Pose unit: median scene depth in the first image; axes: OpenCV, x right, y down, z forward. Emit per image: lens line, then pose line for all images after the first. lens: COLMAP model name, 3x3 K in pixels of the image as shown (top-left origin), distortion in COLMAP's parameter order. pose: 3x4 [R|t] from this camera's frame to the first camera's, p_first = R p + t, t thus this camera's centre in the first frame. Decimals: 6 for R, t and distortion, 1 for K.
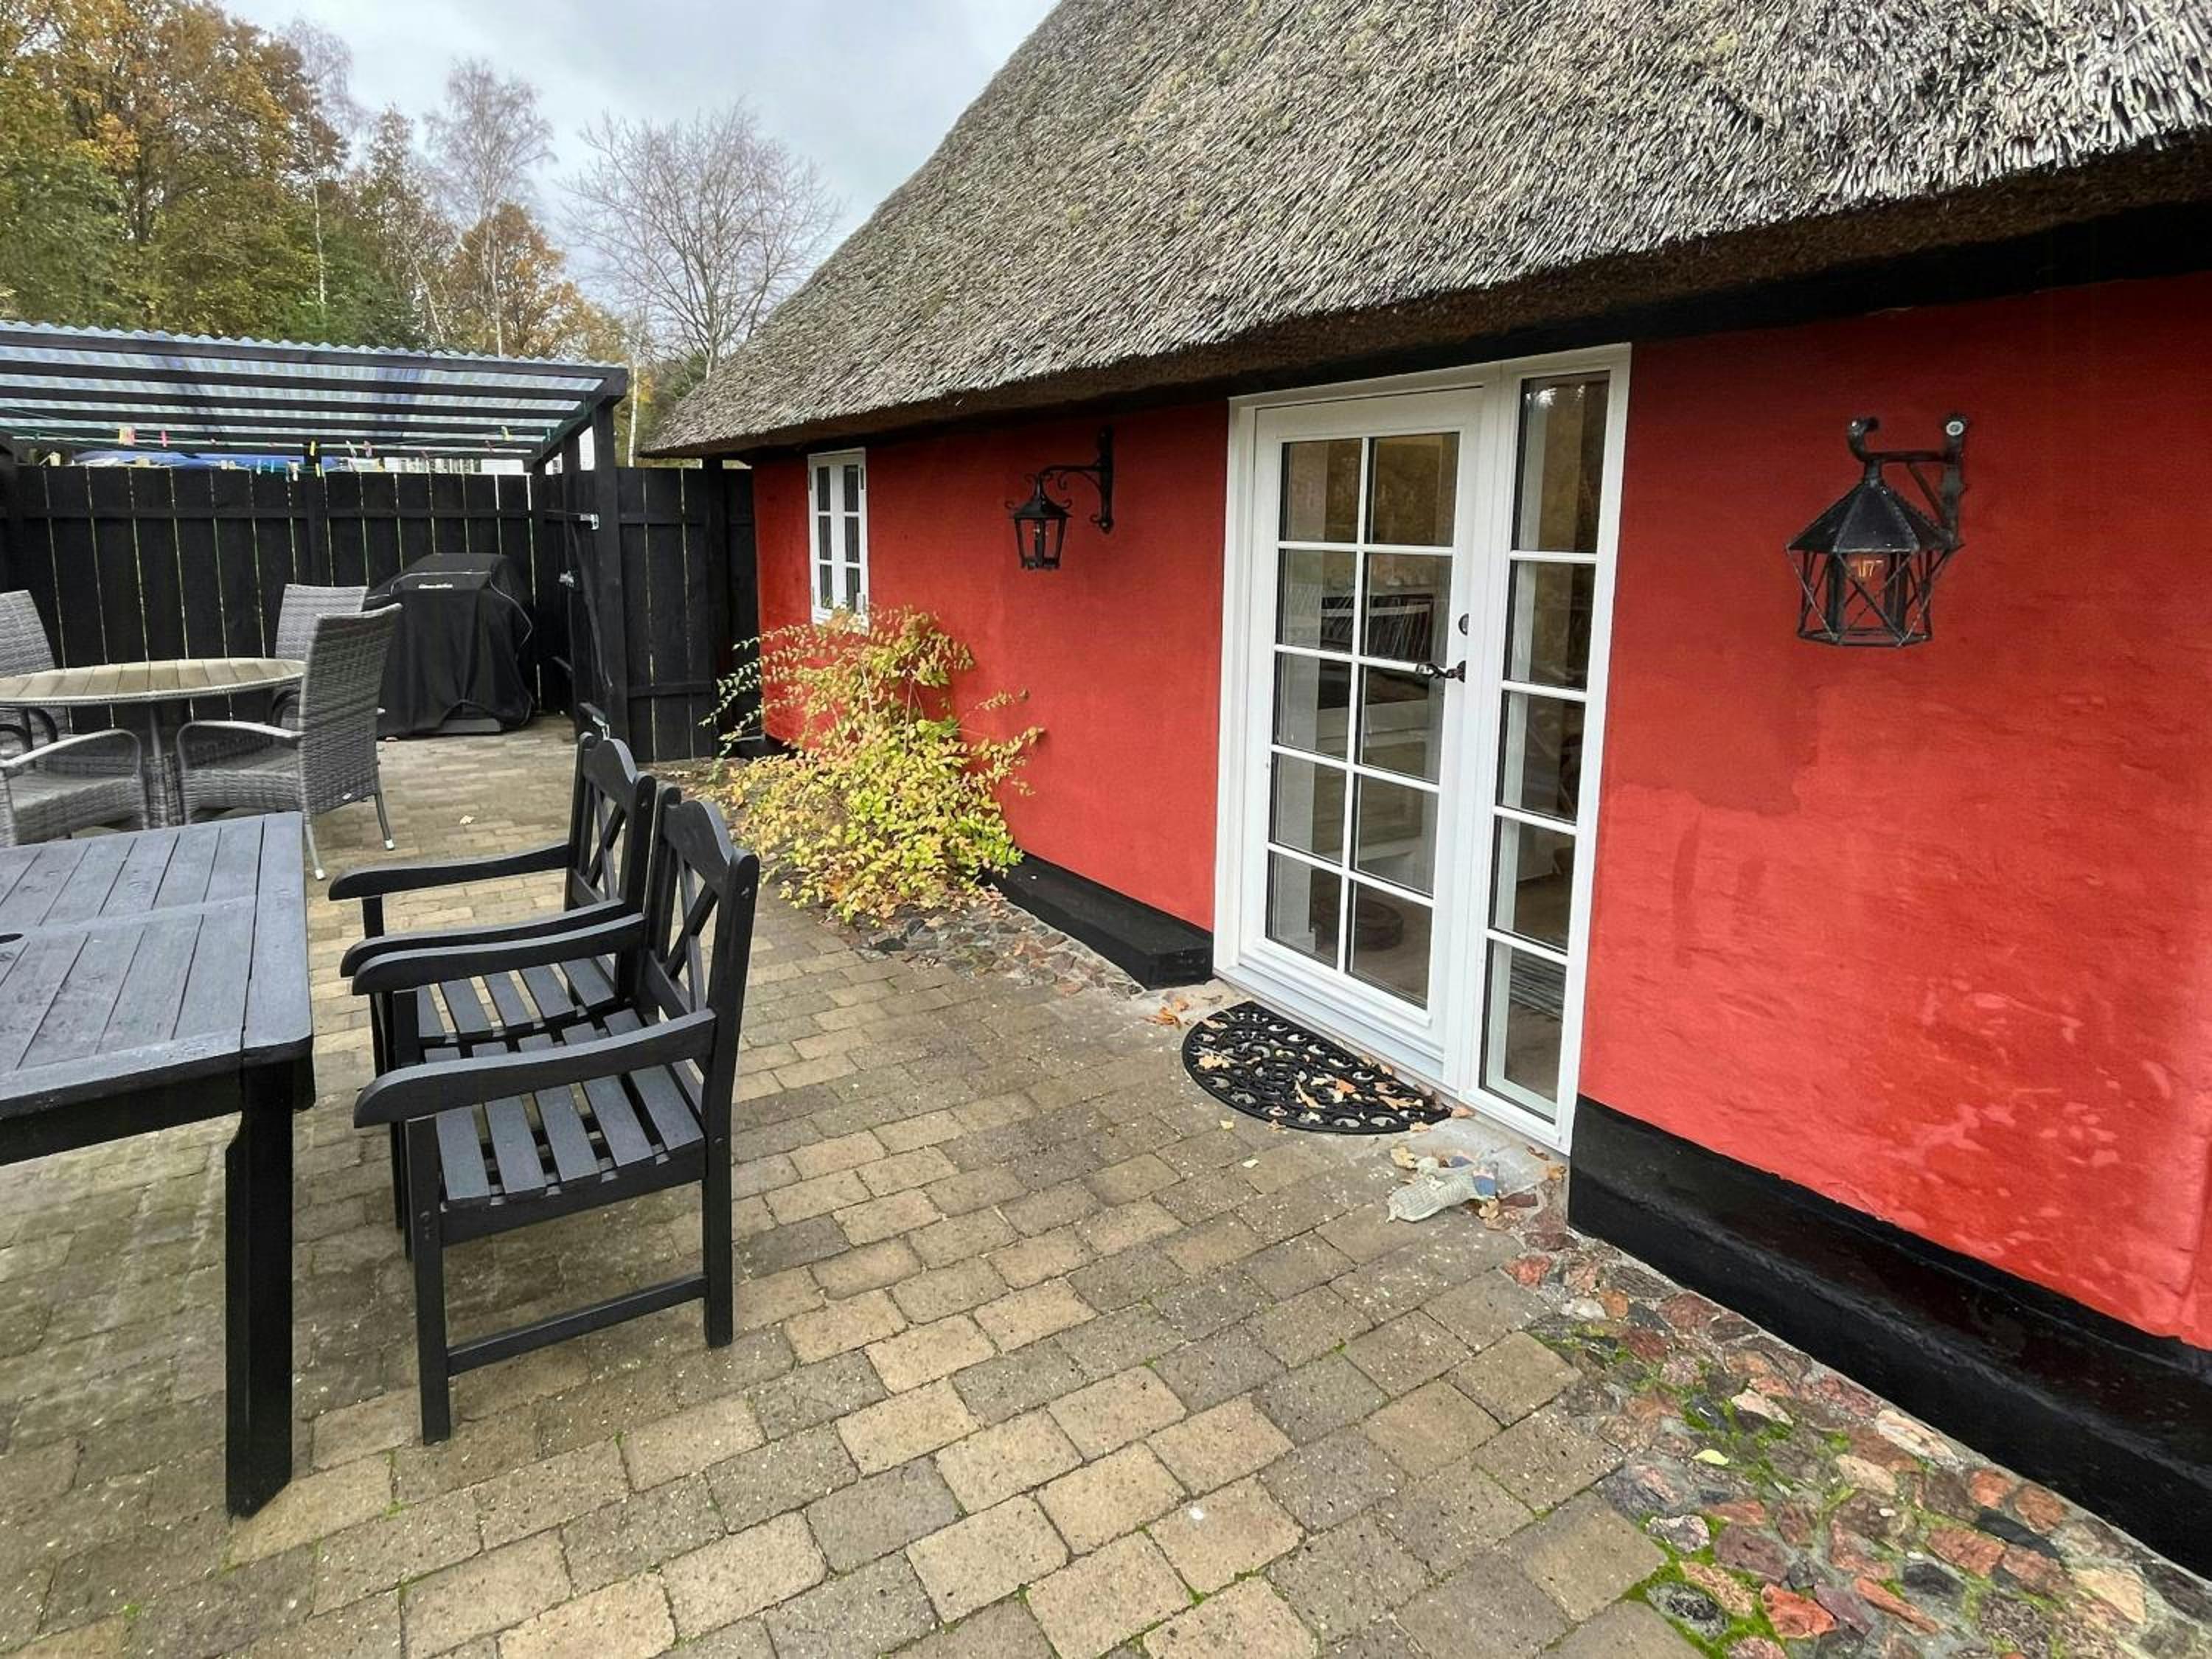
lens RADIAL K [[1166.5, 0, 1026.5], [0, 1166.5, 669.2], [0, 0, 1]] dist [-0.001804, -0.000862]
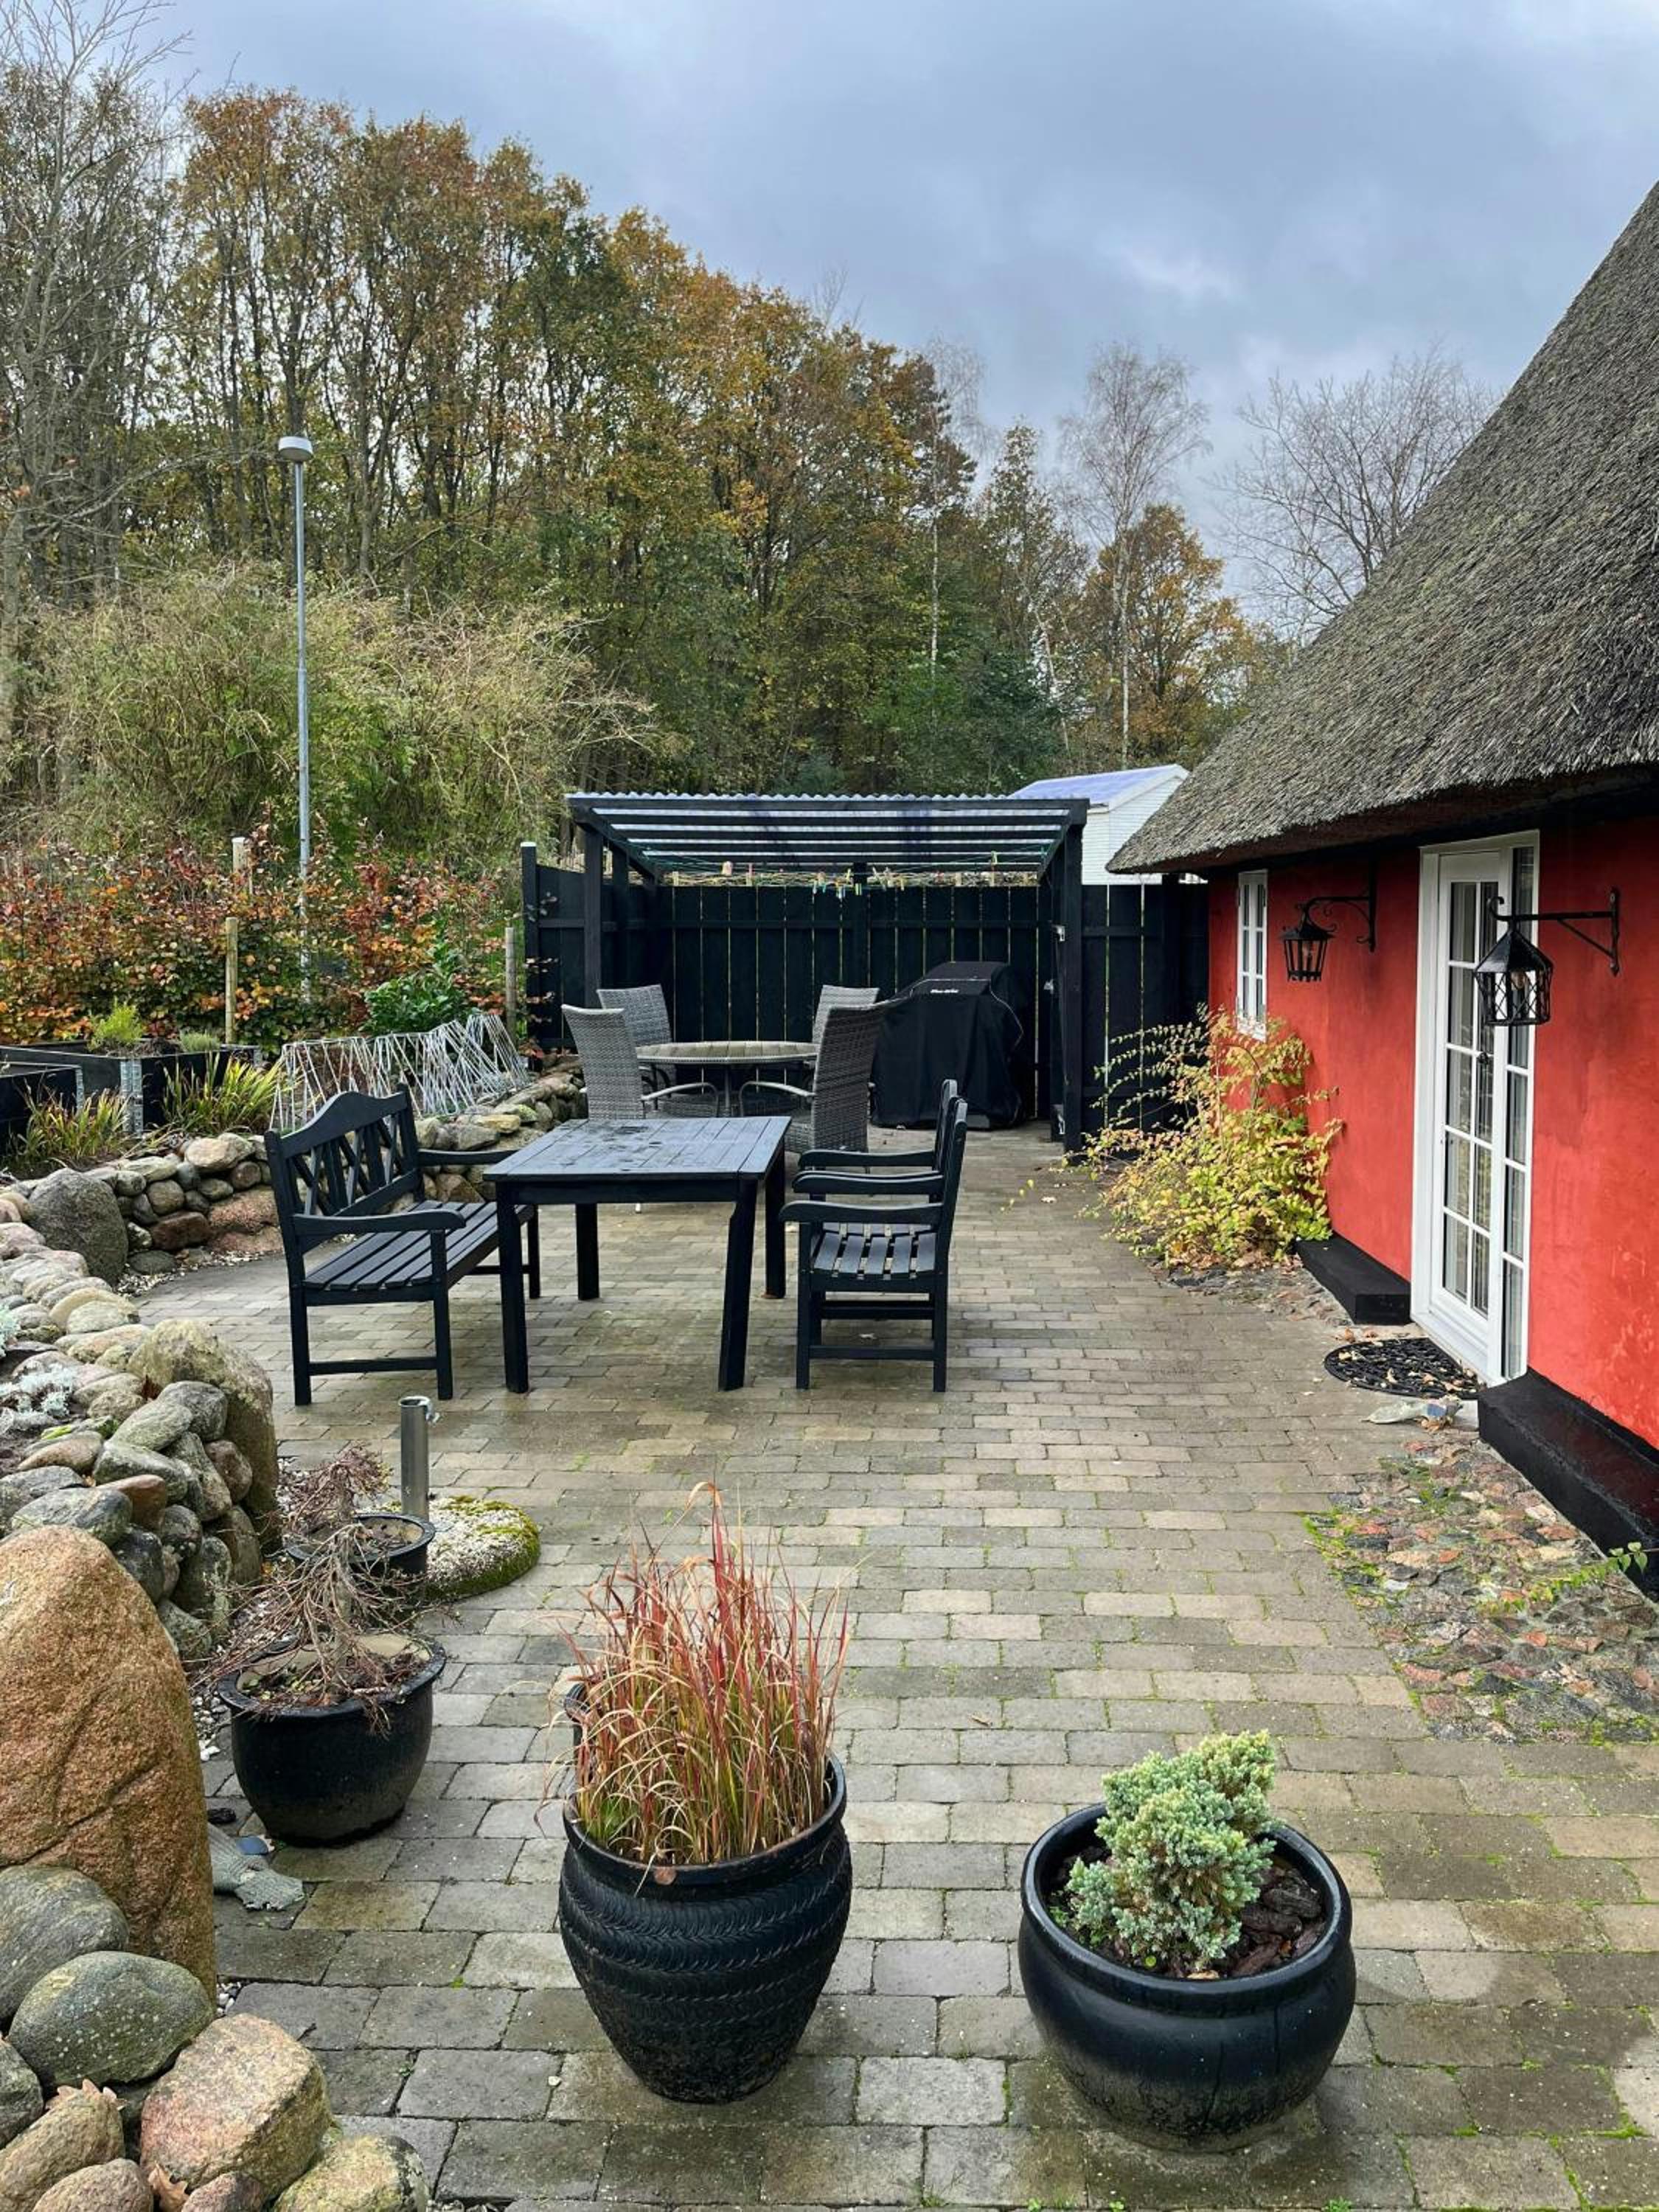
lens RADIAL K [[1752.8, 0, 895.7], [0, 1752.8, 996.7], [0, 0, 1]] dist [0.041733, 0.001314]
pose [[0.847206, 0.023416, -0.530748, 0.500710], [-0.065728, 0.995973, -0.060977, 0.057791], [0.527183, 0.086545, 0.845333, -0.633791]]
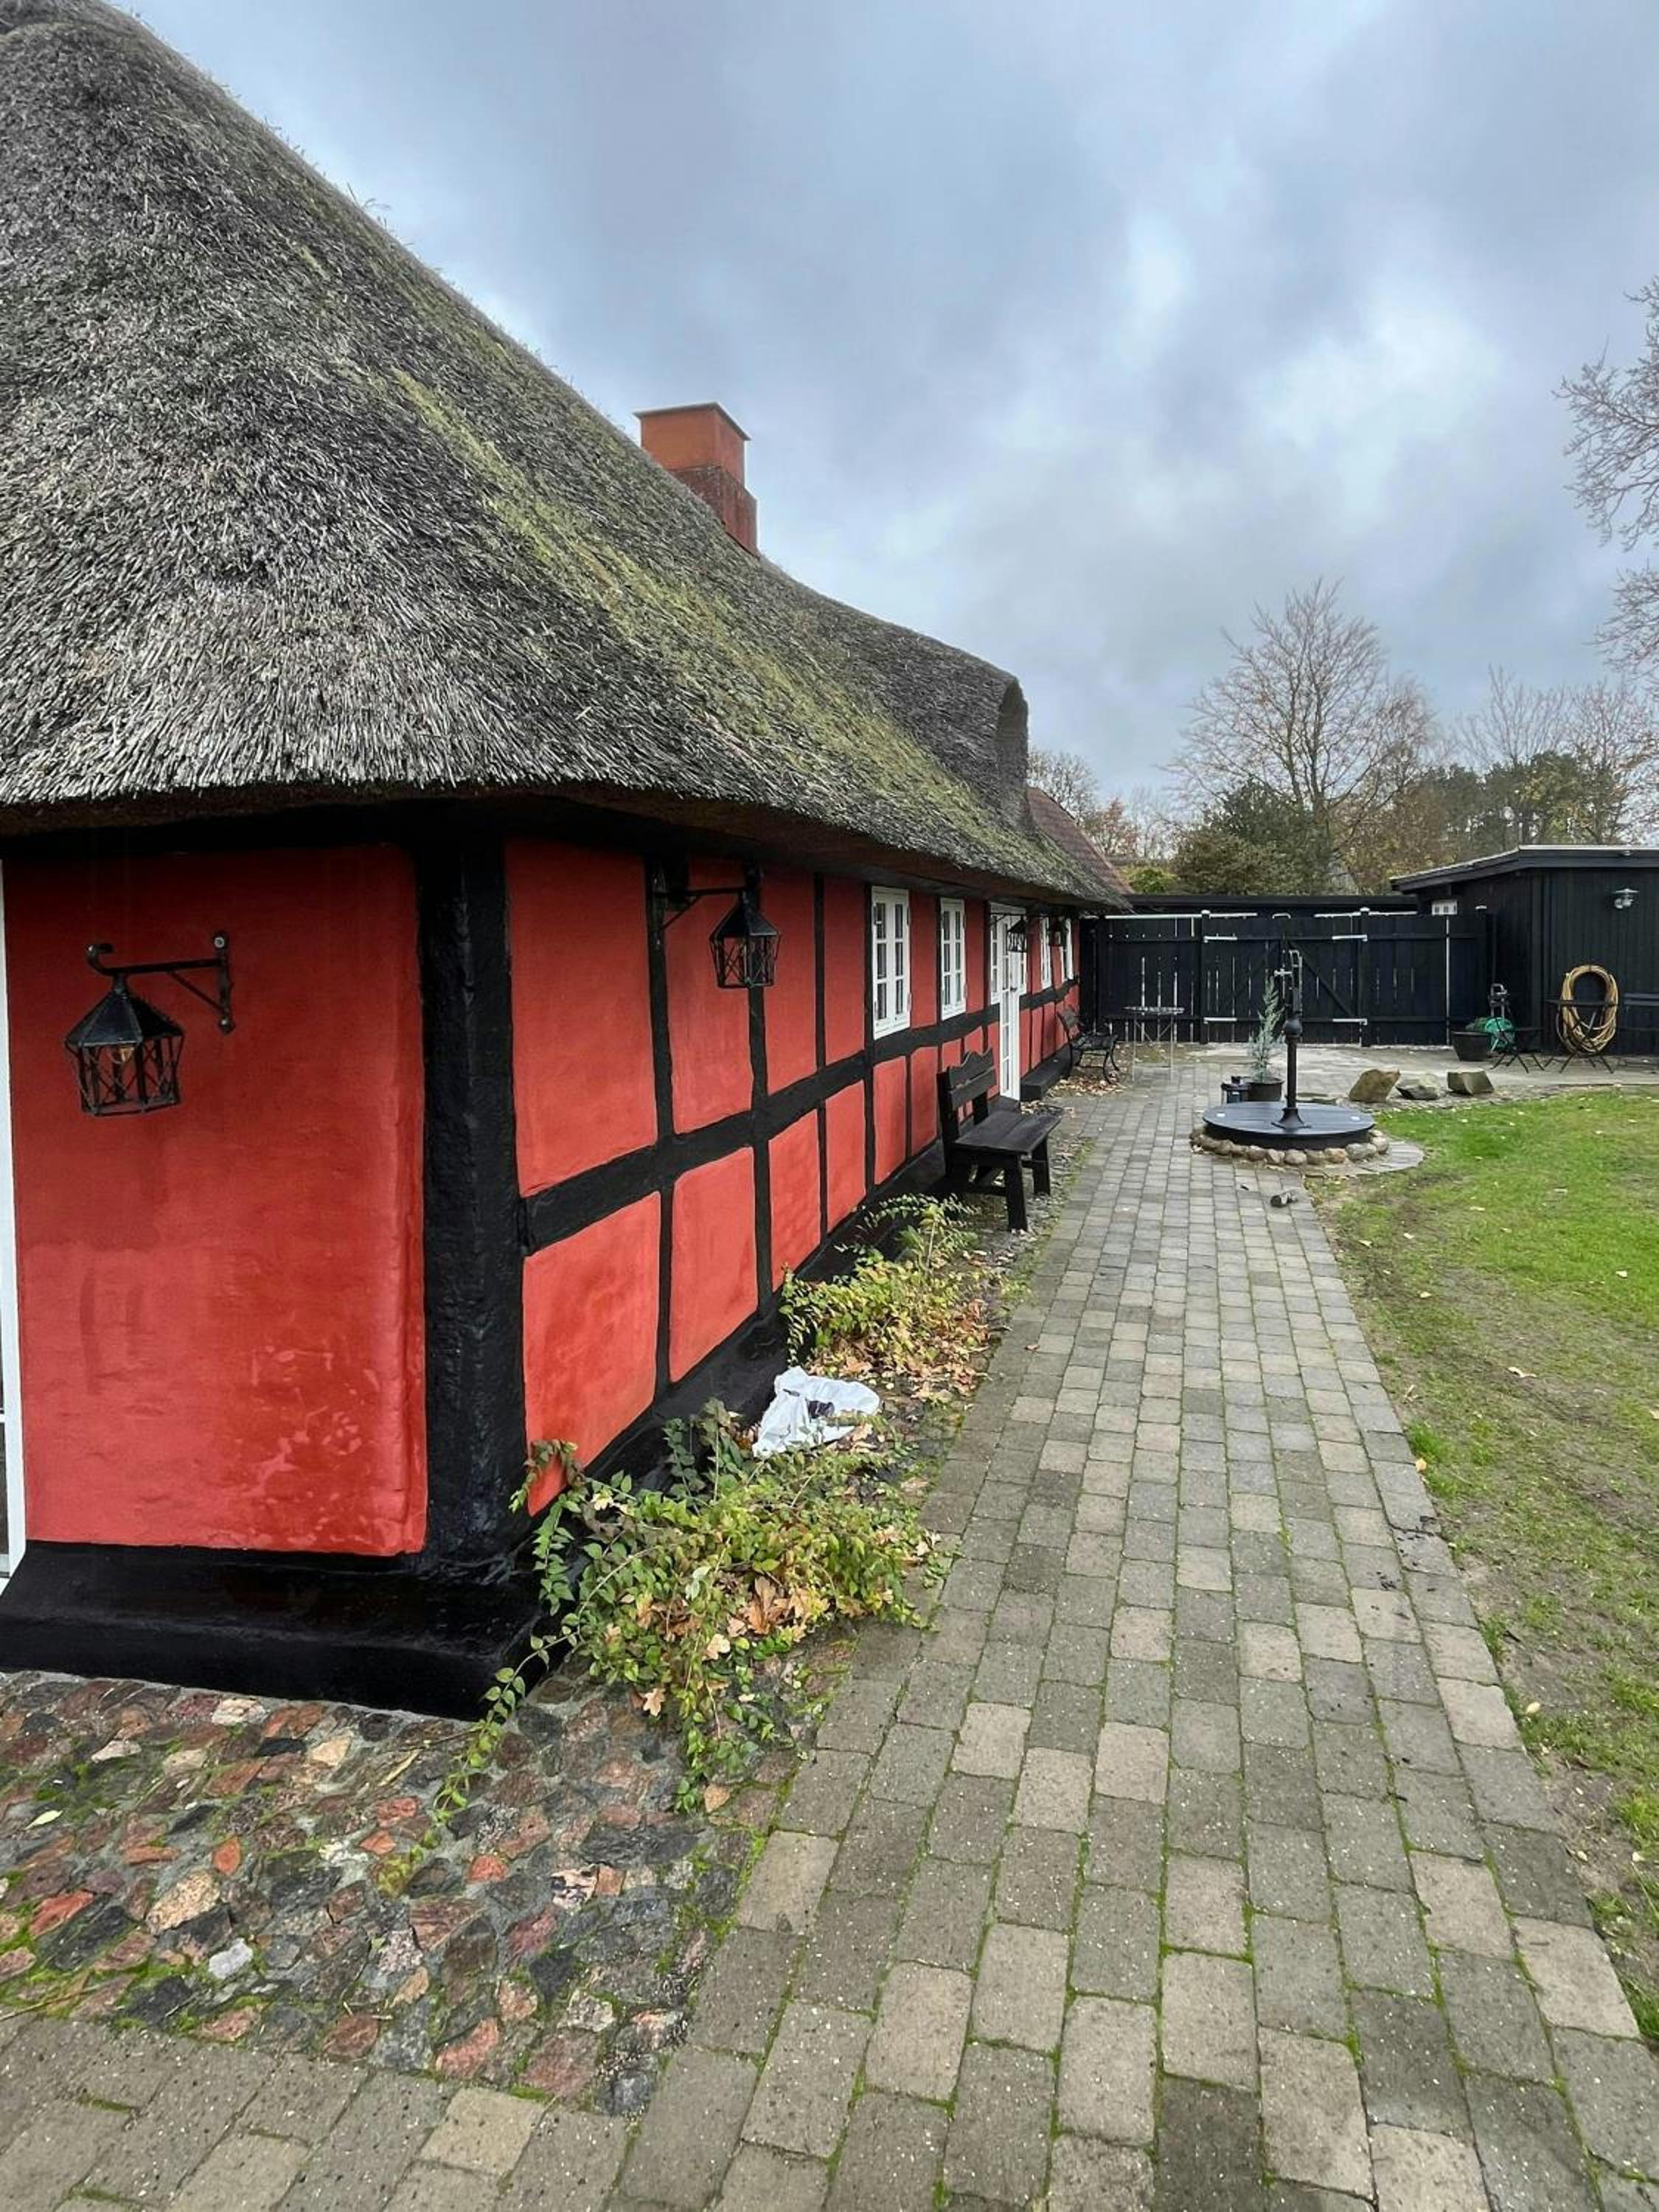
lens RADIAL K [[1166.5, 0, 930.3], [0, 1166.5, 964.4], [0, 0, 1]] dist [-0.001804, -0.000862]
pose [[0.662205, -0.042733, 0.748103, 0.130296], [0.121741, 0.991244, -0.051141, -0.003412], [-0.739367, 0.124940, 0.661609, -0.210096]]
